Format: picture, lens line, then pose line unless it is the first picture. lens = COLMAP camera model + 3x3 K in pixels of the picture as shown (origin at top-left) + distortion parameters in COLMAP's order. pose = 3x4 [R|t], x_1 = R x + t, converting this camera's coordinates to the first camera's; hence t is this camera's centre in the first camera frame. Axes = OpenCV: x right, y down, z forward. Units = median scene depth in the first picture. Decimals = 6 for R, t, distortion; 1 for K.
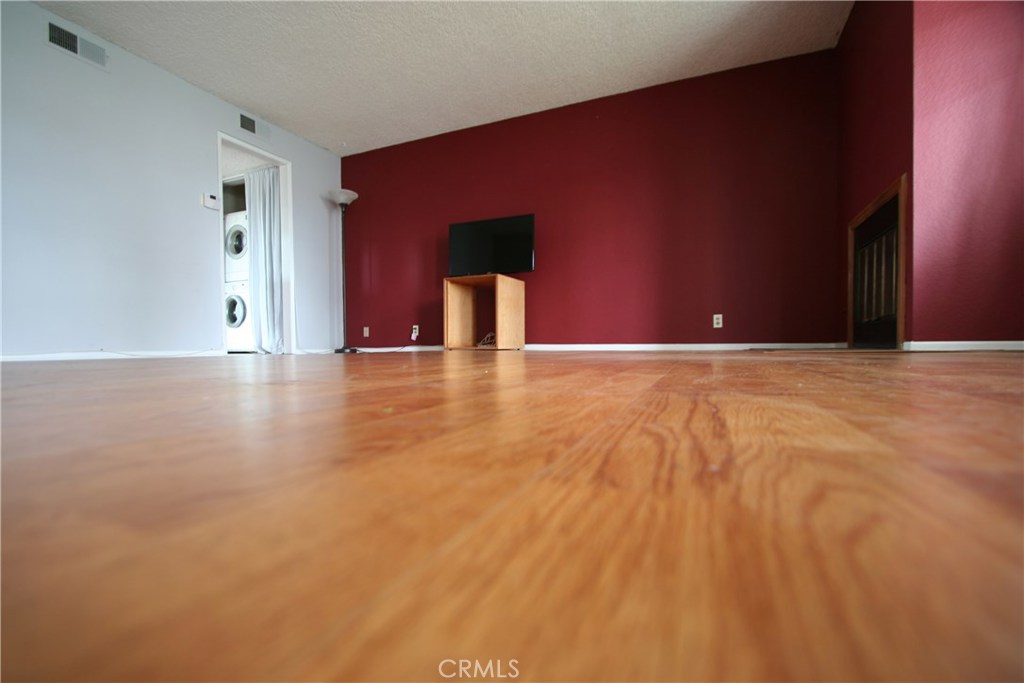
lens RADIAL K [[482.4, 0, 512.0], [0, 482.4, 341.5], [0, 0, 1]] dist [0.001549, -0.000178]
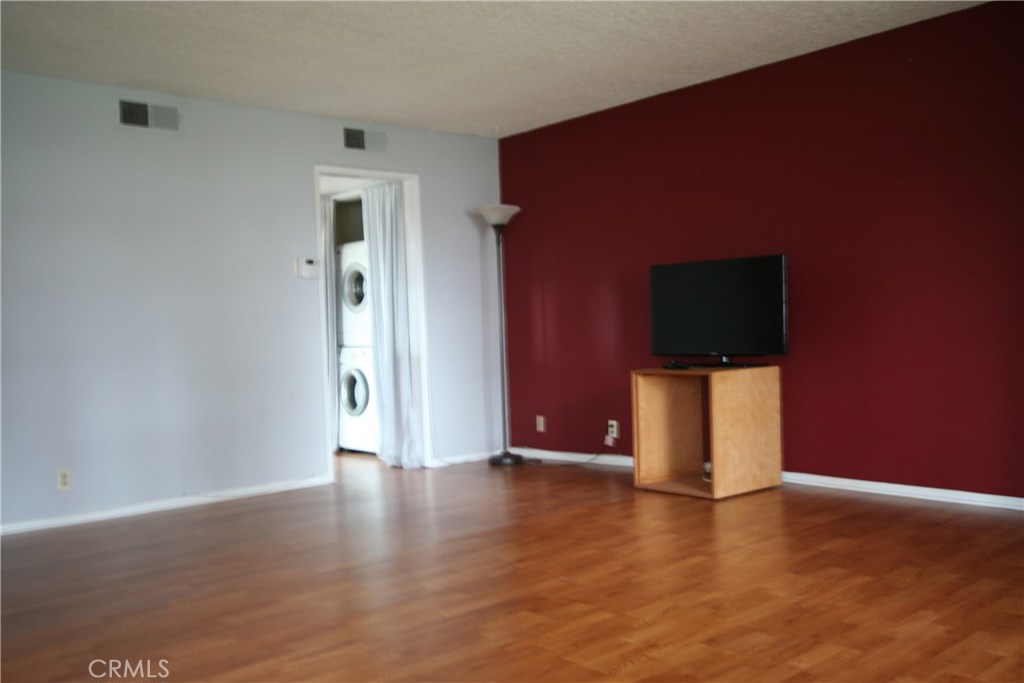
lens RADIAL K [[937.5, 0, 512.0], [0, 937.5, 341.5], [0, 0, 1]] dist [0.008495, 0.002206]
pose [[0.915641, -0.014962, -0.401718, 0.154296], [0.019668, 0.999778, 0.007593, -0.144461], [0.401515, -0.014854, 0.915732, -0.106141]]
